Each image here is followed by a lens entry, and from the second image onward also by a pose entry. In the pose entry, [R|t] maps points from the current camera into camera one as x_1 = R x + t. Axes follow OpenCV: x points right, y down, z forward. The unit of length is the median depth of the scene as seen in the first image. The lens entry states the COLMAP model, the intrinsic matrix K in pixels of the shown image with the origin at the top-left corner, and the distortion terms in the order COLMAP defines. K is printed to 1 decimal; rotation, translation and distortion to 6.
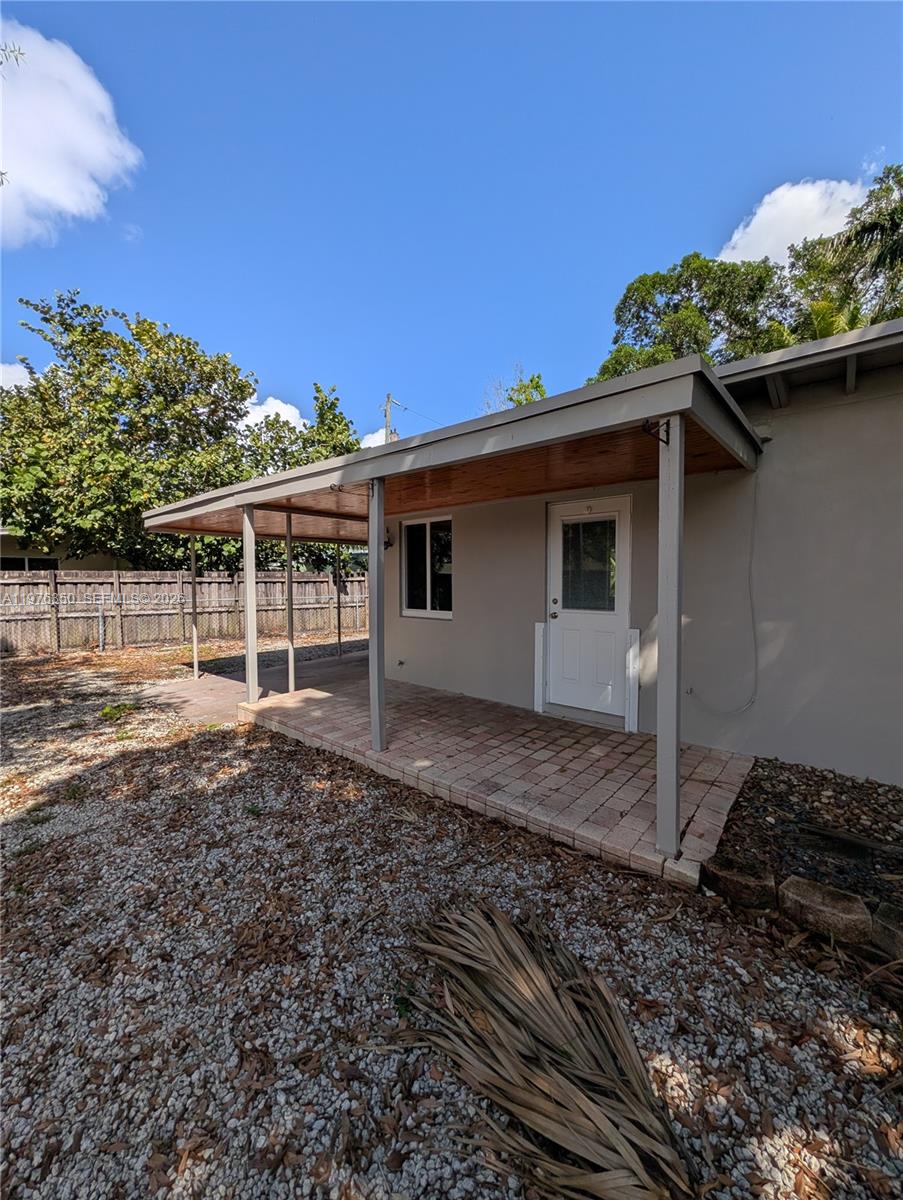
lens RADIAL K [[460.5, 0, 449.5], [0, 460.5, 597.8], [0, 0, 1]] dist [0.003843, 0.000203]
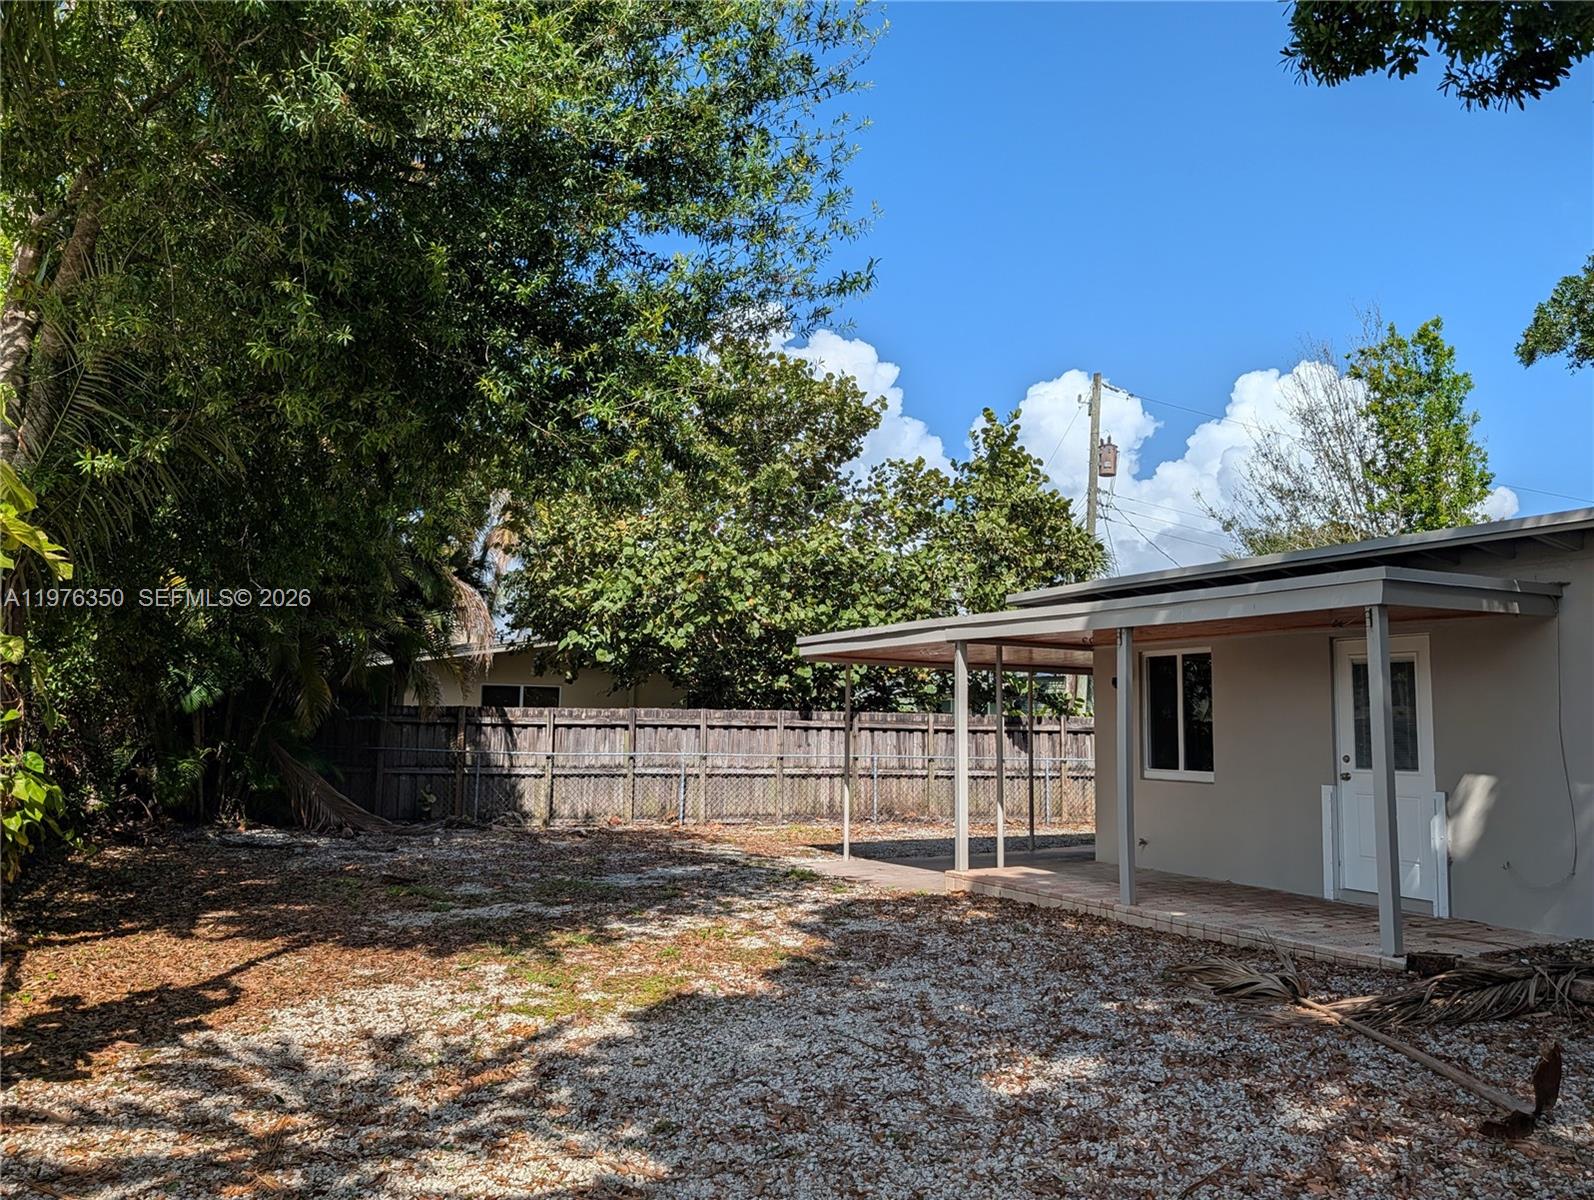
lens RADIAL K [[1133.8, 0, 788.1], [0, 1133.8, 613.0], [0, 0, 1]] dist [0.007839, -0.003827]
pose [[0.929297, -0.018629, -0.368864, 0.026388], [-0.033989, 0.990175, -0.135639, 0.025818], [0.367767, 0.138586, 0.919533, -0.550959]]
